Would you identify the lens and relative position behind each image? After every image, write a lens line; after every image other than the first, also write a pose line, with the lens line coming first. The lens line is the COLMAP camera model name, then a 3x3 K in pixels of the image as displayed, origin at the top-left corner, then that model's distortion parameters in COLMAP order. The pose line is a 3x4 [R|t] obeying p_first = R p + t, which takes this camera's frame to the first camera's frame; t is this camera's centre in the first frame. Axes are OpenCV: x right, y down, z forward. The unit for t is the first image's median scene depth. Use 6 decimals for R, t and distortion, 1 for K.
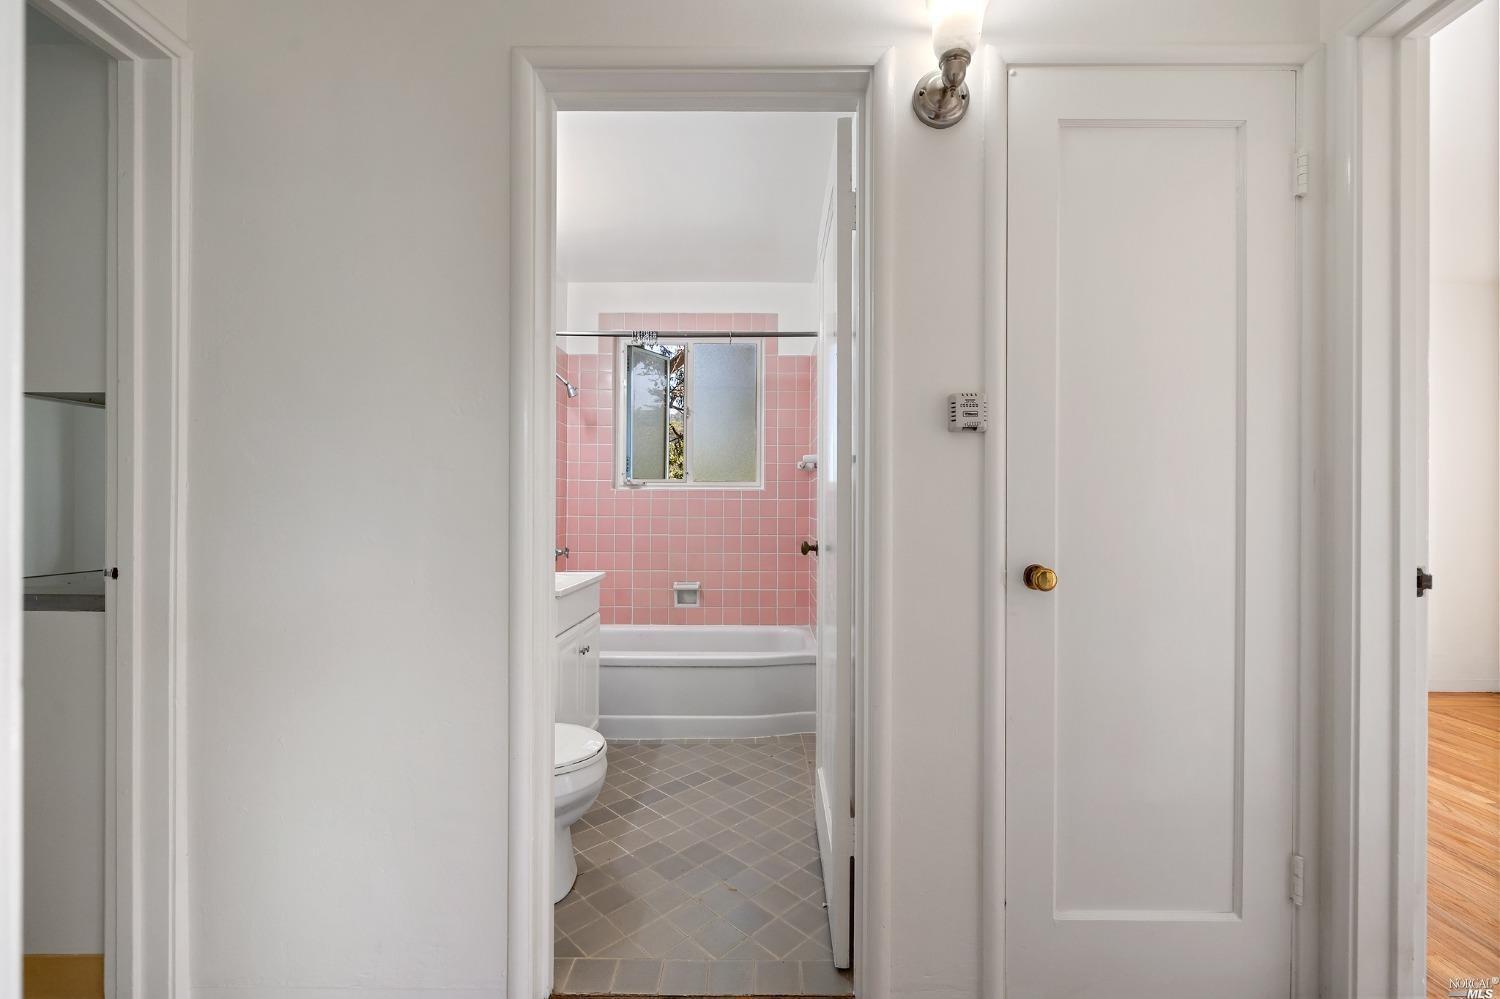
lens RADIAL K [[651.0, 0, 747.4], [0, 651.0, 503.4], [0, 0, 1]] dist [-0.001426, -0.000003]
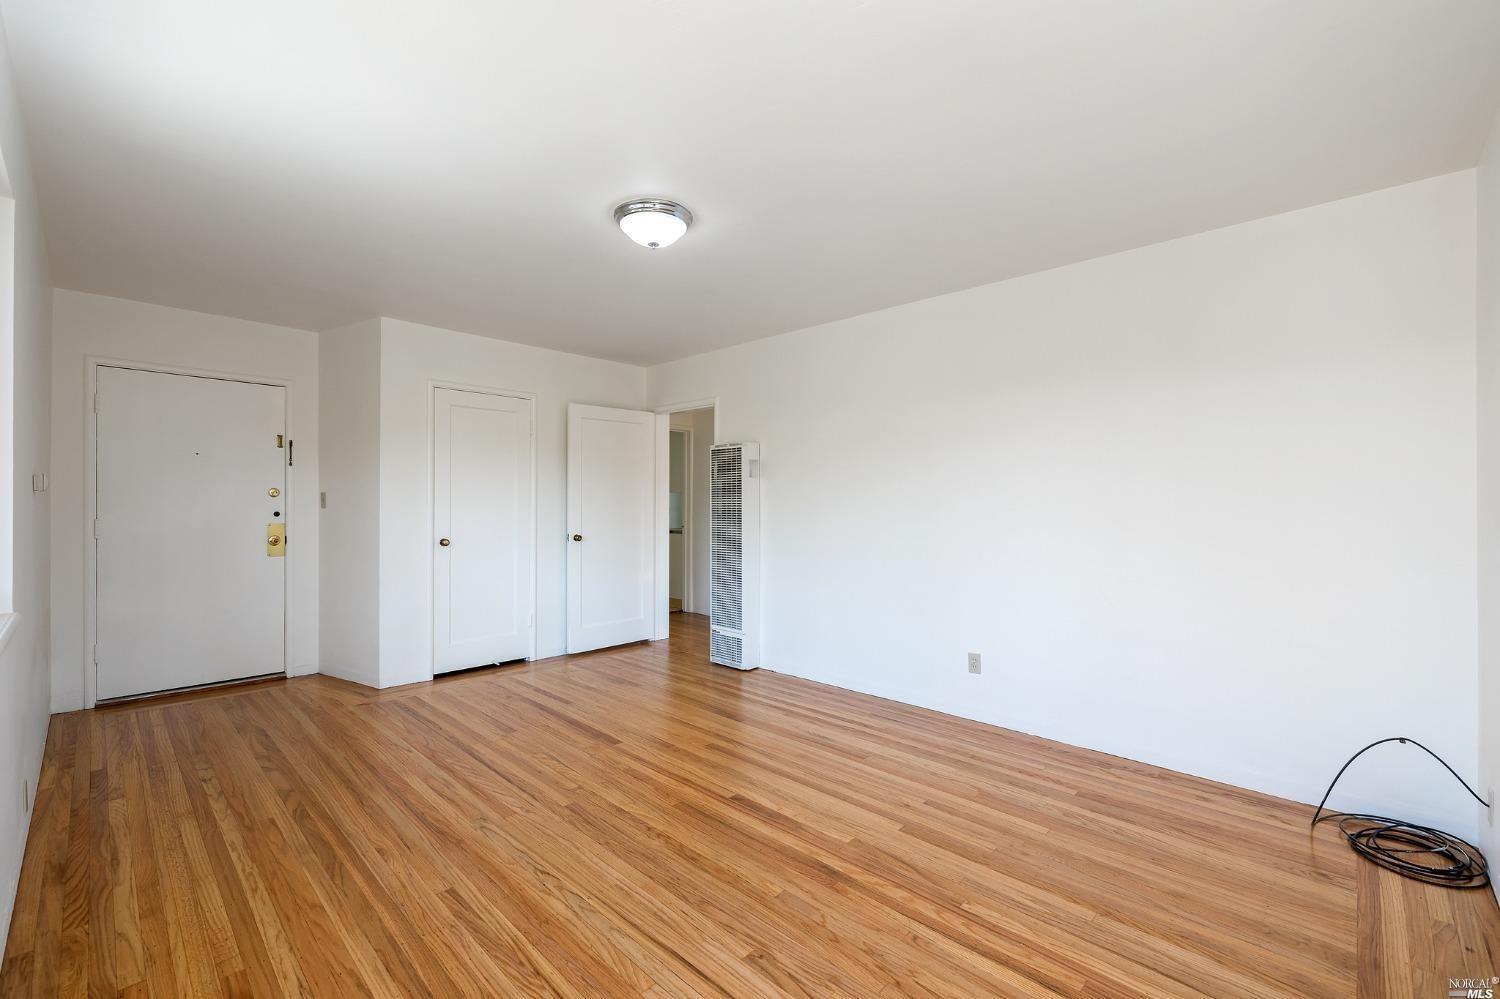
lens RADIAL K [[630.5, 0, 746.9], [0, 630.5, 498.3], [0, 0, 1]] dist [0.000308, -0.000123]
pose [[0.729296, 0.000126, -0.684198, 1.830341], [-0.003869, 0.999985, -0.003940, -0.063790], [0.684187, 0.005521, 0.729285, -1.479742]]
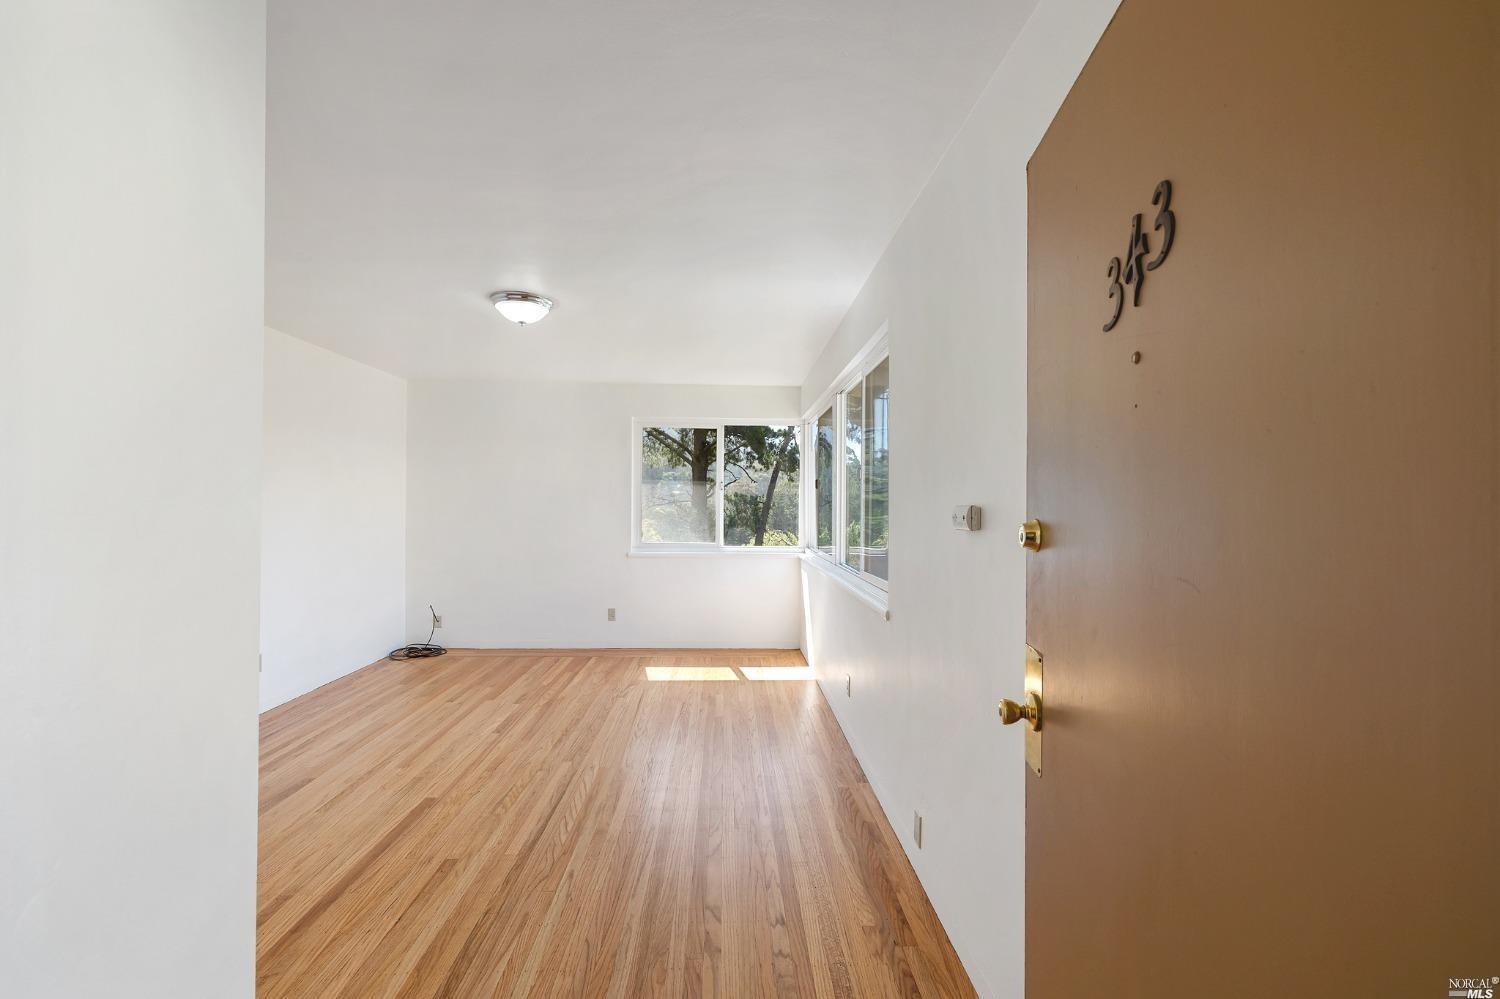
lens RADIAL K [[651.0, 0, 747.4], [0, 651.0, 503.4], [0, 0, 1]] dist [-0.001426, -0.000003]
pose [[-0.046547, 0.000353, 0.998916, -0.719430], [-0.003954, 0.999992, -0.000538, -0.110261], [-0.998908, -0.003975, -0.046545, -1.206405]]
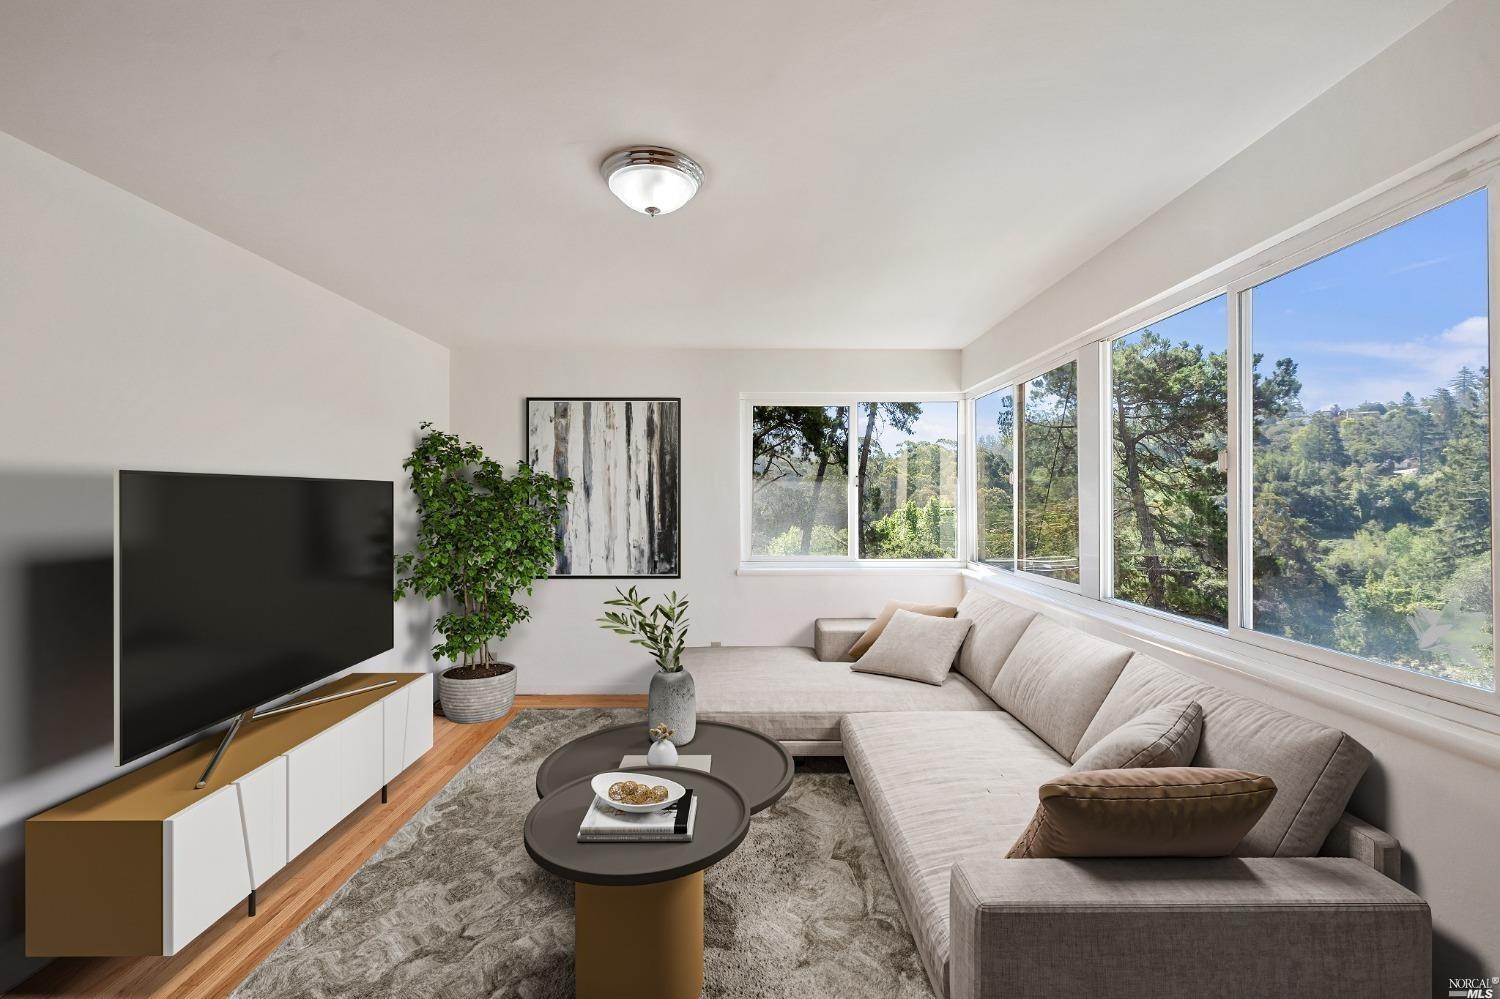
lens RADIAL K [[634.9, 0, 750.1], [0, 634.9, 505.5], [0, 0, 1]] dist [0.002611, 0.000331]
pose [[-0.015817, -0.014190, 0.999774, -0.026354], [0.004210, 0.999889, 0.014259, -0.138842], [-0.999866, 0.004435, -0.015755, -0.850848]]
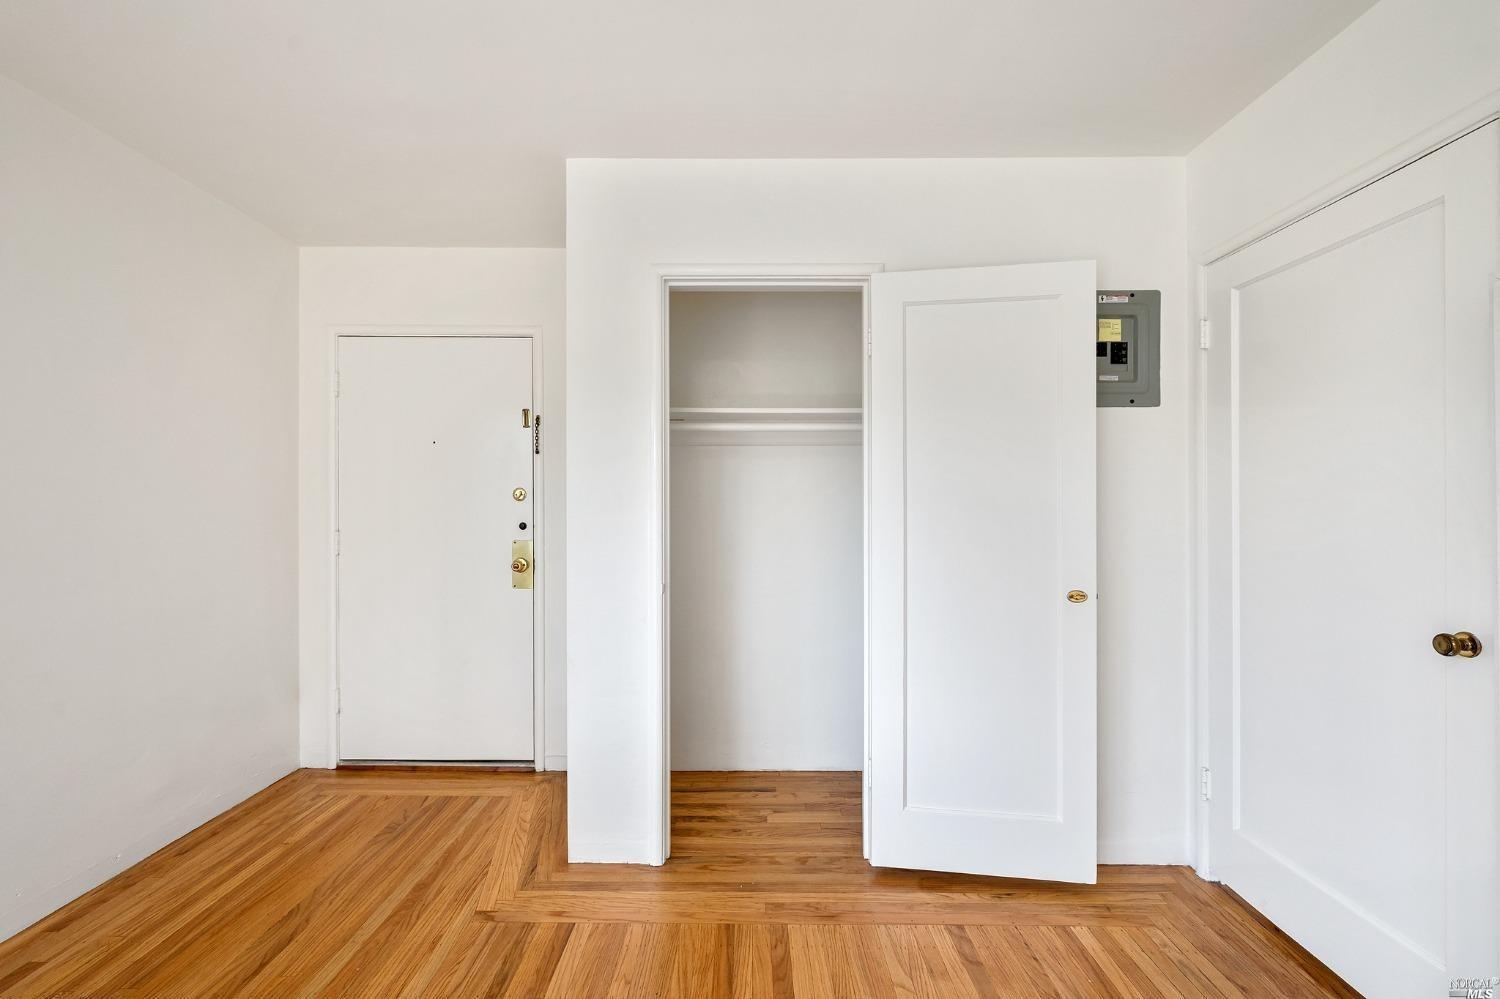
lens RADIAL K [[632.3, 0, 750.0], [0, 632.3, 499.5], [0, 0, 1]] dist [-0.004839, -0.000356]
pose [[0.015050, -0.005552, -0.999871, 0.763024], [0.001147, 0.999984, -0.005536, -0.064273], [0.999886, -0.001064, 0.015056, -0.596577]]
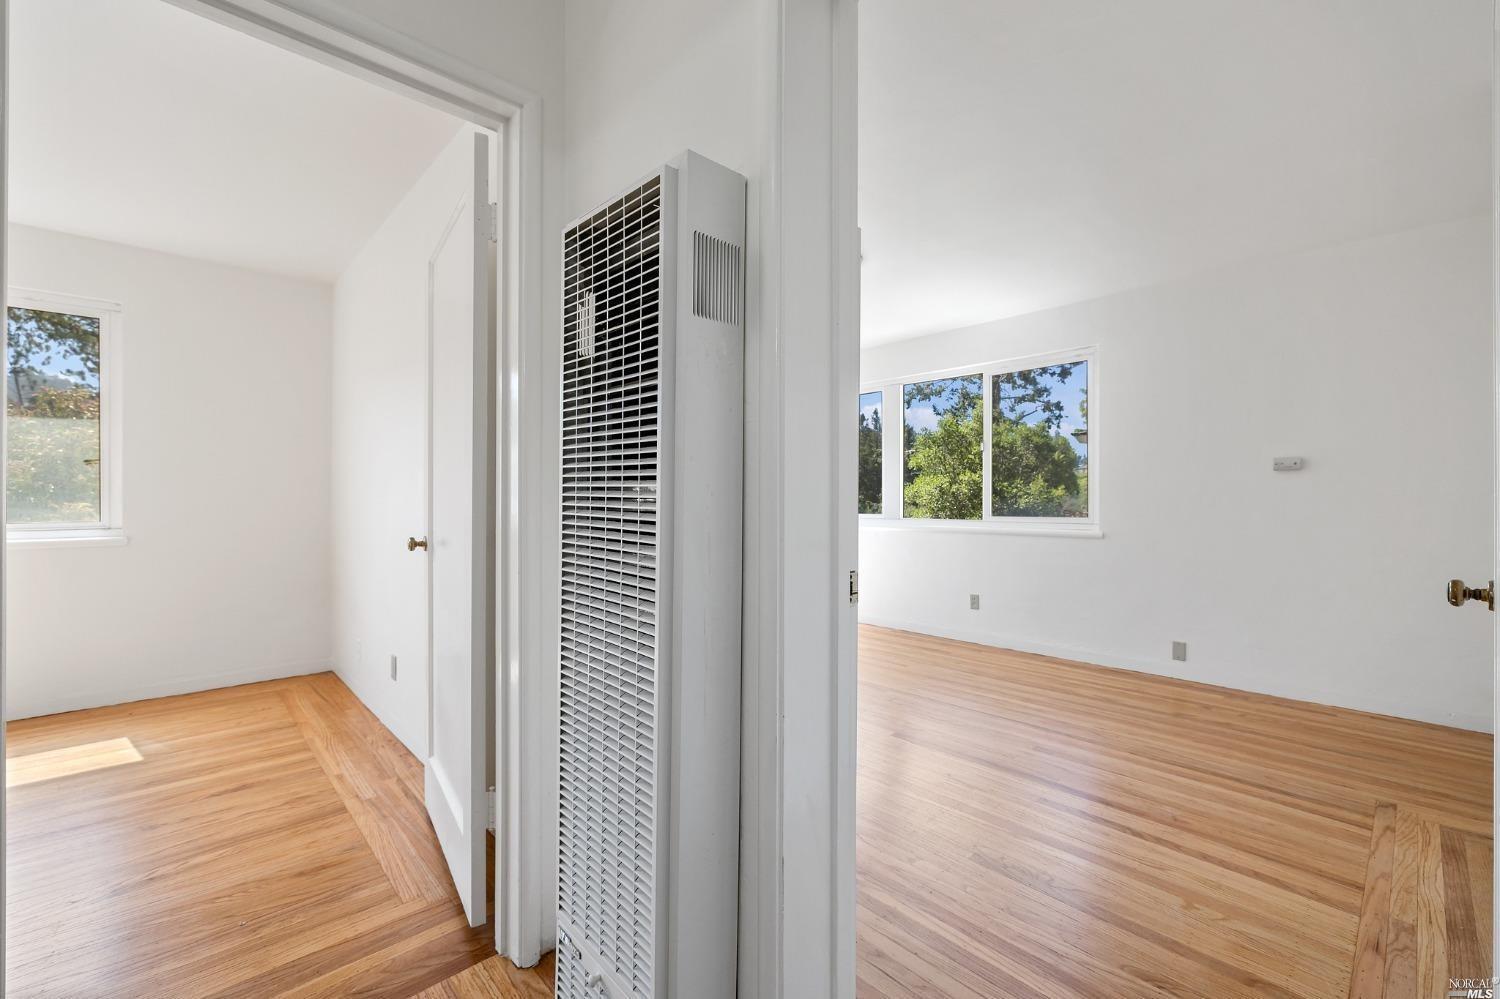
lens RADIAL K [[632.3, 0, 750.0], [0, 632.3, 499.5], [0, 0, 1]] dist [-0.004839, -0.000356]
pose [[-0.694516, -0.002323, 0.719473, -0.110579], [-0.002656, 0.999996, 0.000666, -0.000875], [-0.719472, -0.001448, -0.694520, 0.508965]]
